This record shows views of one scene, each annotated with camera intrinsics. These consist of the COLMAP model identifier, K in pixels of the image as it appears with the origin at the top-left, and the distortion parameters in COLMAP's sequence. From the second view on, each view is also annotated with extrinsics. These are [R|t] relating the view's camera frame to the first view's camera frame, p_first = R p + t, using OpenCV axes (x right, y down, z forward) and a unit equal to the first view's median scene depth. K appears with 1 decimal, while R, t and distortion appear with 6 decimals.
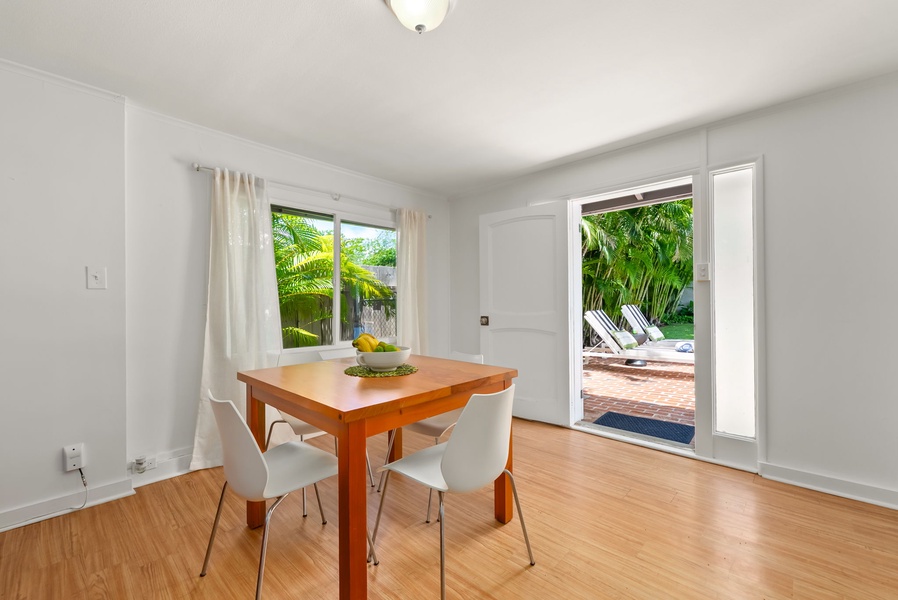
lens RADIAL K [[379.5, 0, 448.8], [0, 379.5, 301.5], [0, 0, 1]] dist [0.011455, -0.000206]
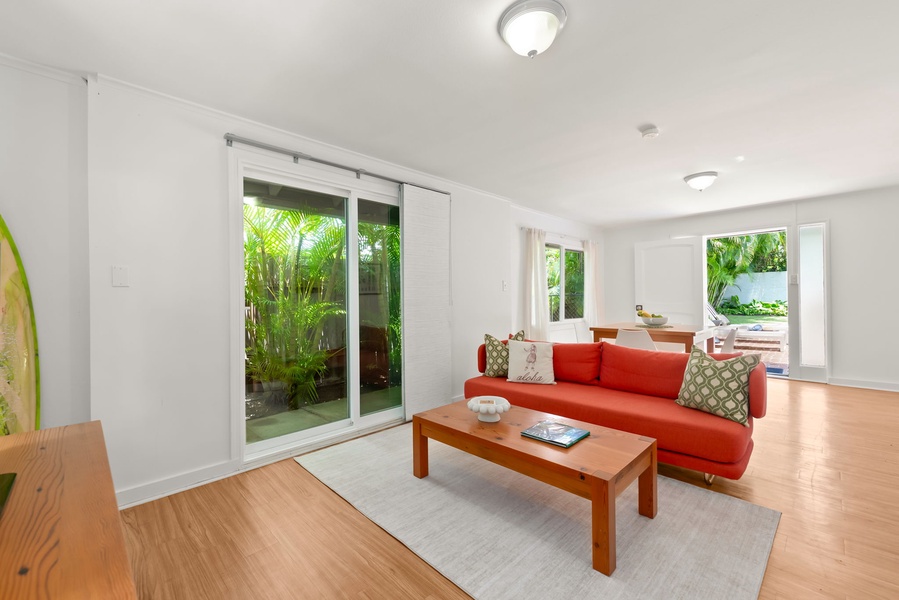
lens RADIAL K [[370.5, 0, 449.5], [0, 370.5, 300.0], [0, 0, 1]] dist [0.013576, 0.000115]
pose [[0.999044, -0.004763, -0.043461, -0.916376], [0.004992, 0.999974, 0.005181, 0.006357], [0.043435, -0.005393, 0.999042, -0.884956]]
